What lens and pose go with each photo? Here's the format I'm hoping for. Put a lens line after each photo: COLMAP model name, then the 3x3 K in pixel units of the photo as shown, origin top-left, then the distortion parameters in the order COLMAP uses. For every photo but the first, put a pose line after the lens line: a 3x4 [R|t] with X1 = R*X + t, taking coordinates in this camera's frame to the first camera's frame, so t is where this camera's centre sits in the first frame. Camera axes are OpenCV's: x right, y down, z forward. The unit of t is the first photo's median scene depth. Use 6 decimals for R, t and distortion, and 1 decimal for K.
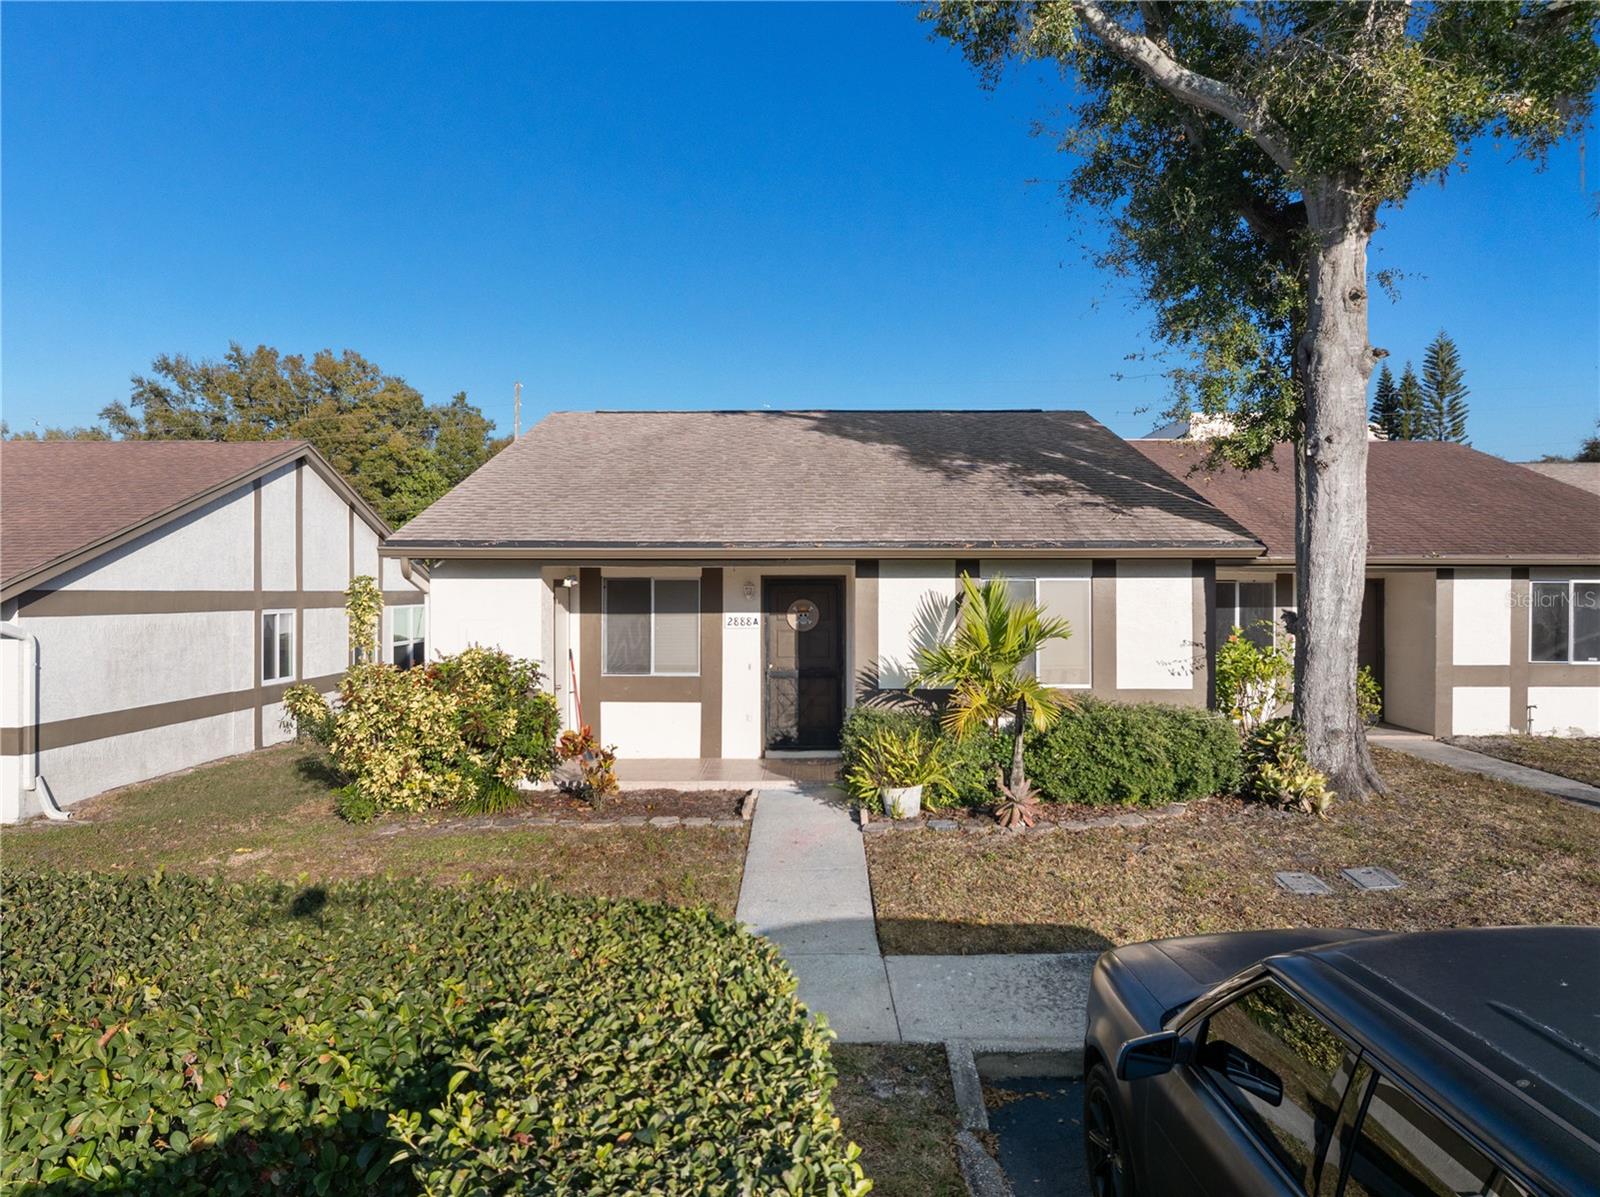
lens RADIAL K [[1152.5, 0, 816.9], [0, 1152.5, 542.8], [0, 0, 1]] dist [-0.040497, 0.007115]
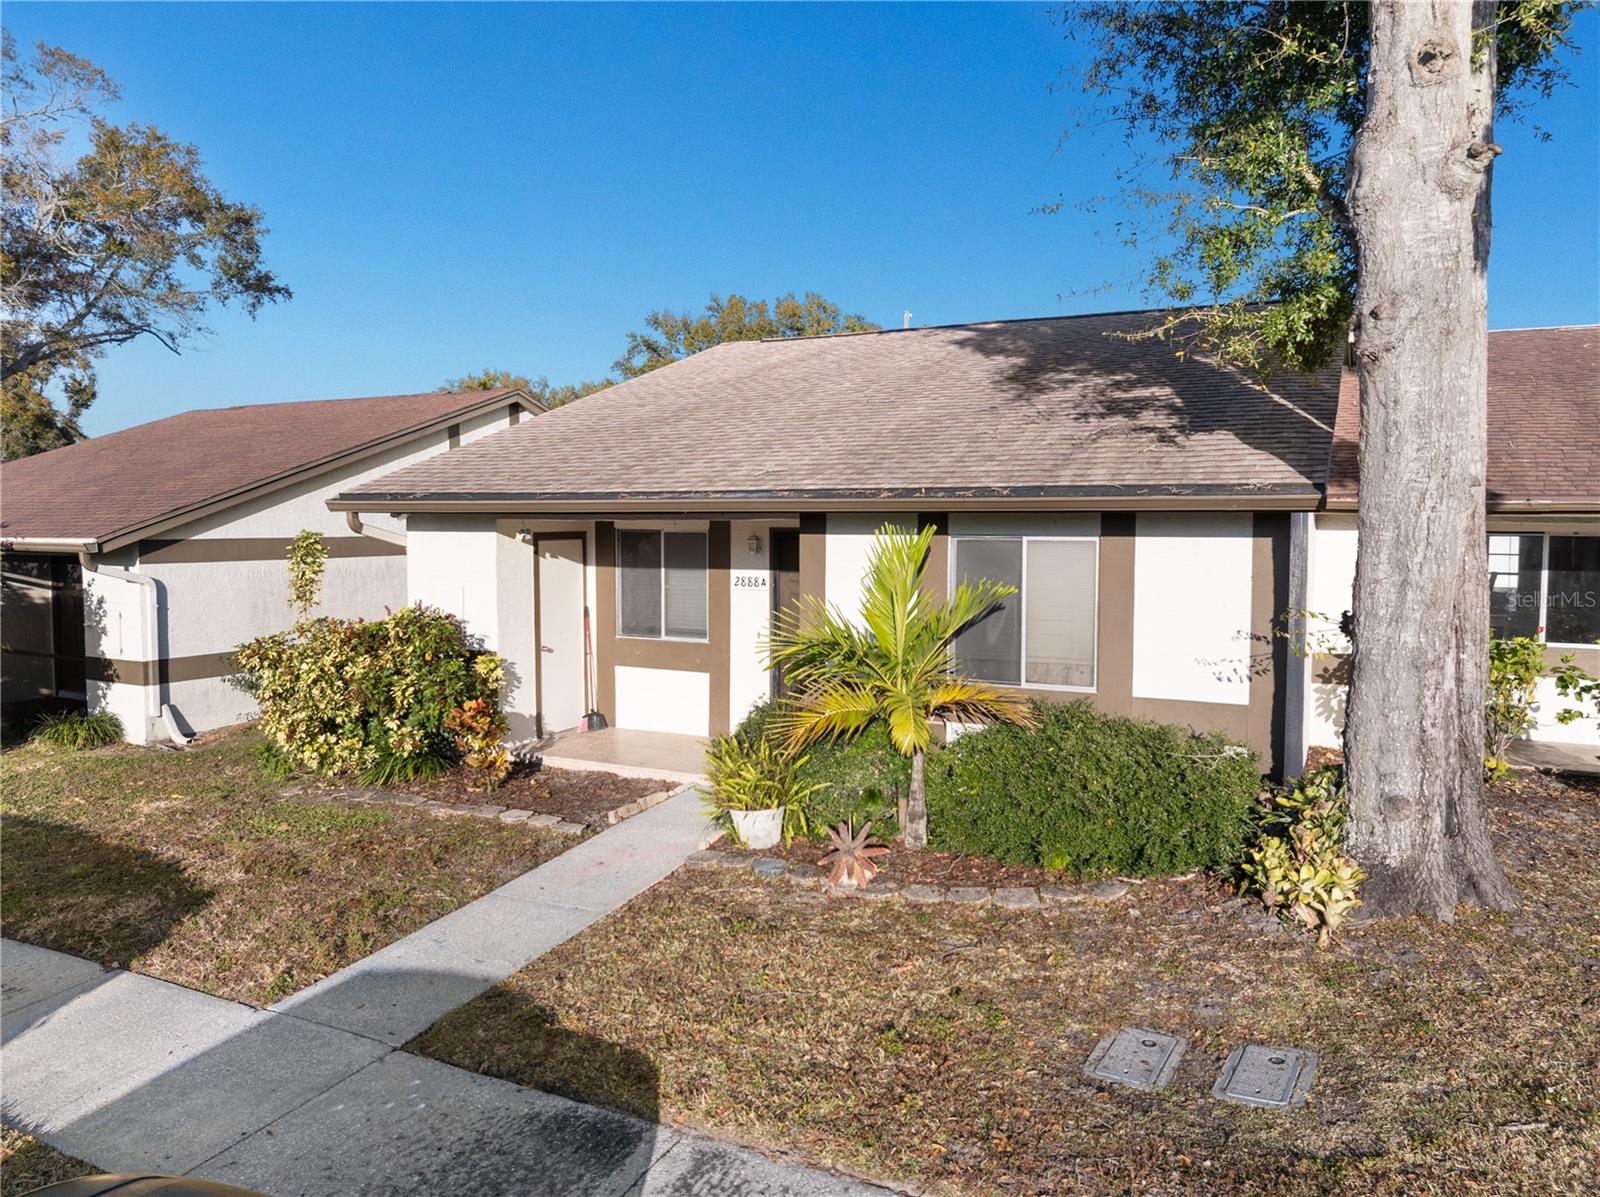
lens RADIAL K [[1152.5, 0, 799.2], [0, 1152.5, 556.9], [0, 0, 1]] dist [-0.040497, 0.007115]
pose [[0.890598, 0.016157, -0.454505, 0.394829], [0.017795, 0.997365, 0.070324, -0.010116], [0.454444, -0.070719, 0.887964, 0.291718]]
